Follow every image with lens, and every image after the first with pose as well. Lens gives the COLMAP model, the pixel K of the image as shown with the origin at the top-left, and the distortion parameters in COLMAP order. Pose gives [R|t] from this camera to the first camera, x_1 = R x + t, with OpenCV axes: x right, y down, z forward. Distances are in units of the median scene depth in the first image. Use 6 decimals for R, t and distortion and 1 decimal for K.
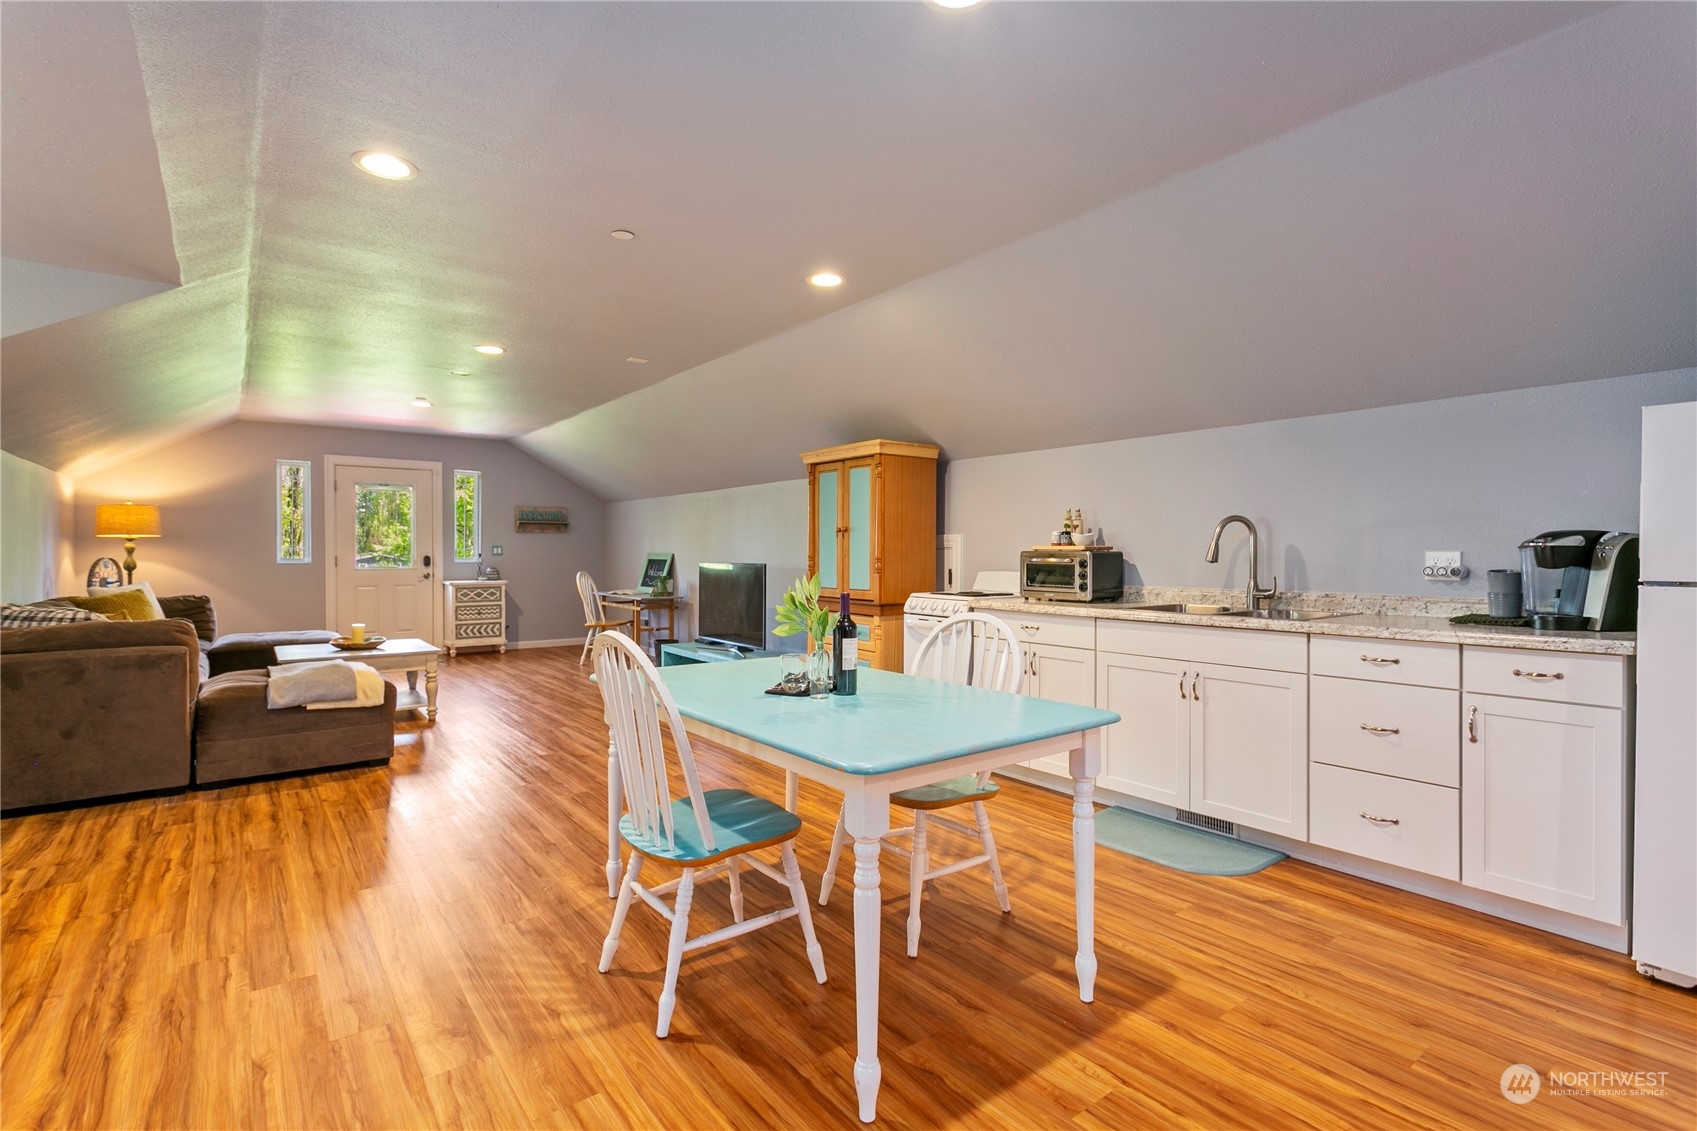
lens RADIAL K [[808.5, 0, 850.8], [0, 808.5, 562.7], [0, 0, 1]] dist [0.000132, 0.001807]
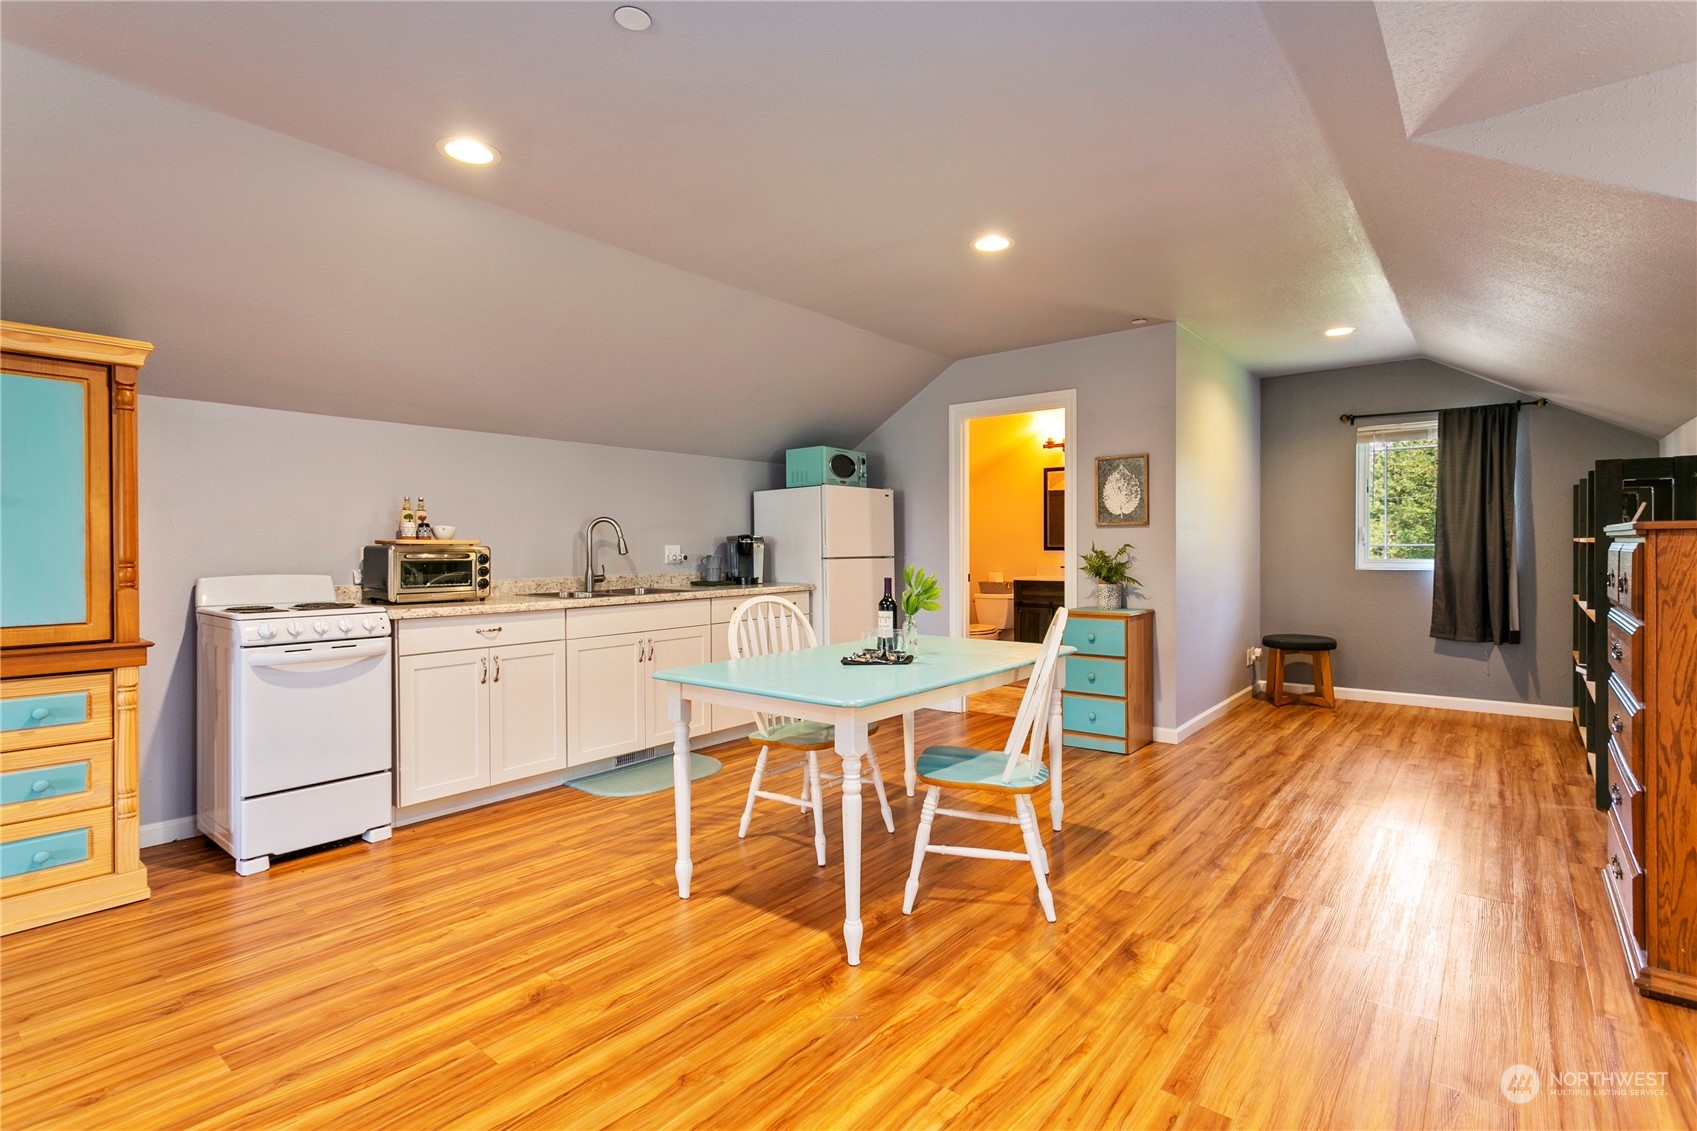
lens RADIAL K [[808.5, 0, 848.4], [0, 808.5, 562.6], [0, 0, 1]] dist [0.000132, 0.001807]
pose [[-0.233354, -0.022205, 0.972138, -1.034988], [0.013323, 0.999572, 0.026029, -0.019039], [-0.972301, 0.019025, -0.232958, 1.132564]]
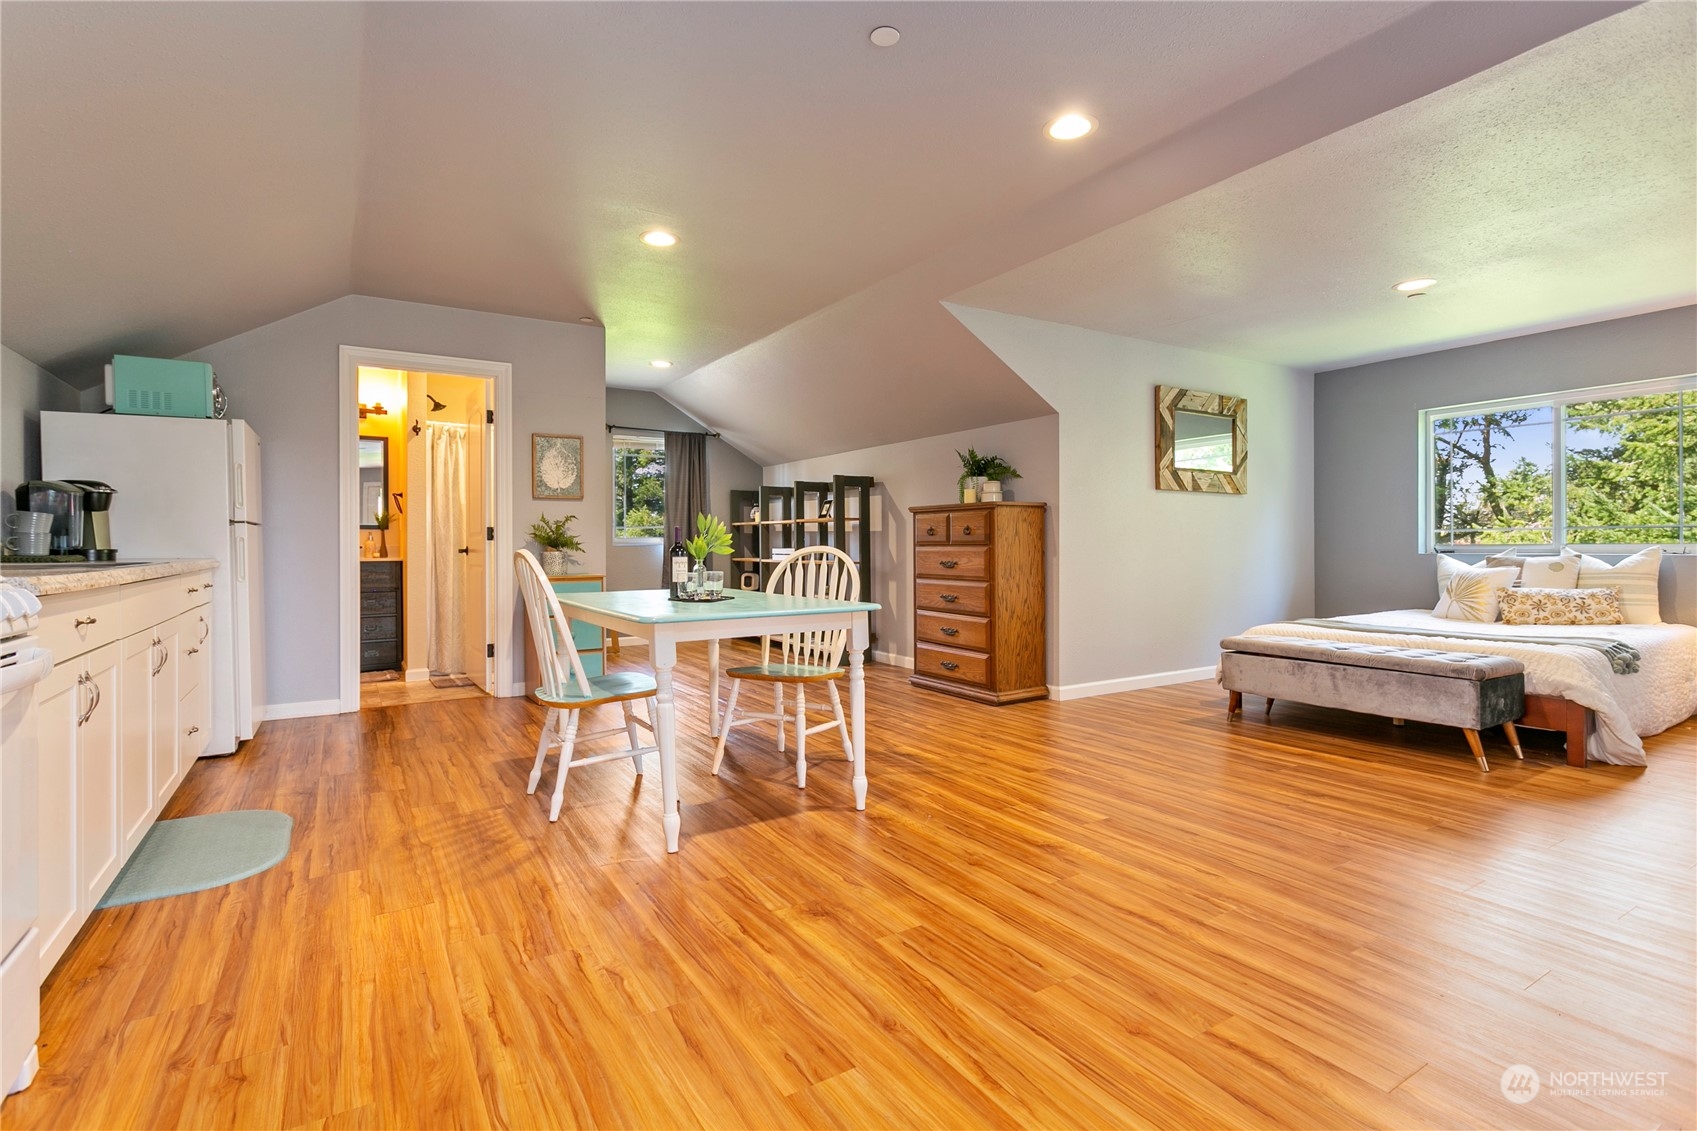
lens RADIAL K [[808.5, 0, 863.2], [0, 808.5, 551.6], [0, 0, 1]] dist [0.000132, 0.001807]
pose [[-0.996268, 0.002570, 0.086272, -0.371468], [0.004183, 0.999820, 0.018527, 0.045232], [-0.086209, 0.018818, -0.996099, 1.969062]]
